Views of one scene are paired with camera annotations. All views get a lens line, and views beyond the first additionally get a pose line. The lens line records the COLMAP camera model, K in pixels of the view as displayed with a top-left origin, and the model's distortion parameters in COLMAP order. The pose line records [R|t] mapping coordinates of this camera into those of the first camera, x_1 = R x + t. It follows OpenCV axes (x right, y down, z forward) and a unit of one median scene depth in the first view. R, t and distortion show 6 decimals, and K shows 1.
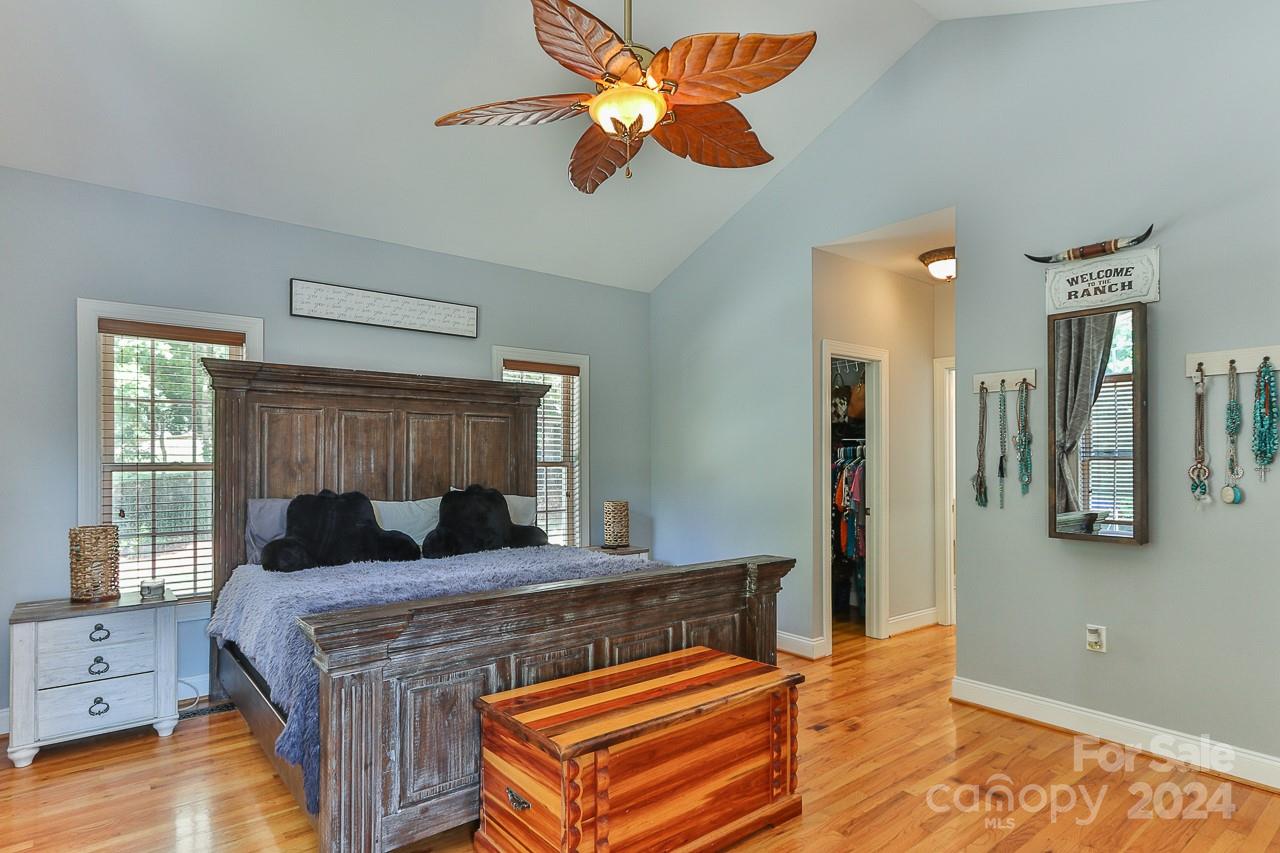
lens RADIAL K [[675.8, 0, 624.3], [0, 675.8, 439.0], [0, 0, 1]] dist [0.005380, 0.001899]
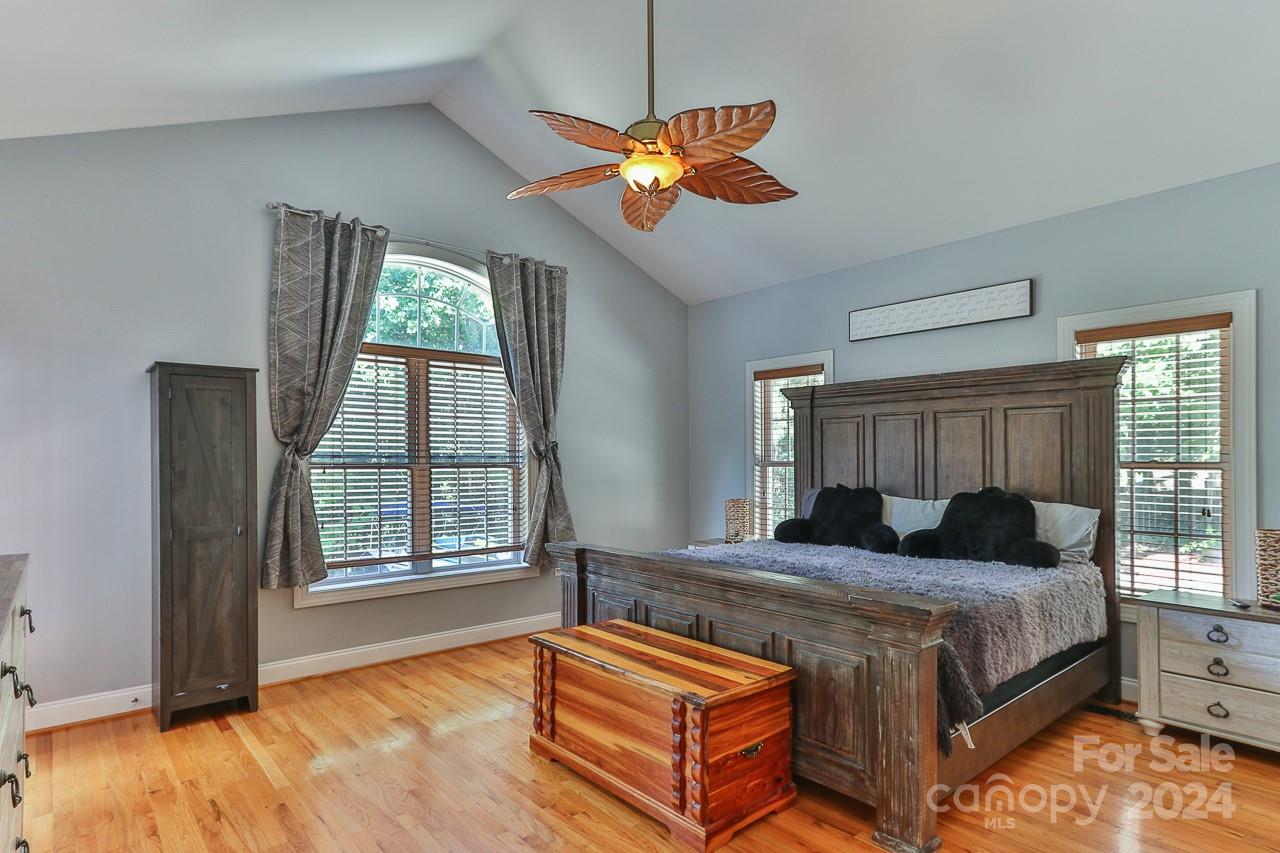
lens RADIAL K [[668.6, 0, 628.6], [0, 668.6, 452.9], [0, 0, 1]] dist [0.001509, 0.001570]
pose [[0.031458, -0.007670, -0.999476, 0.635037], [0.032240, 0.999458, -0.006655, 0.012667], [0.998985, -0.032014, 0.031688, 0.490417]]
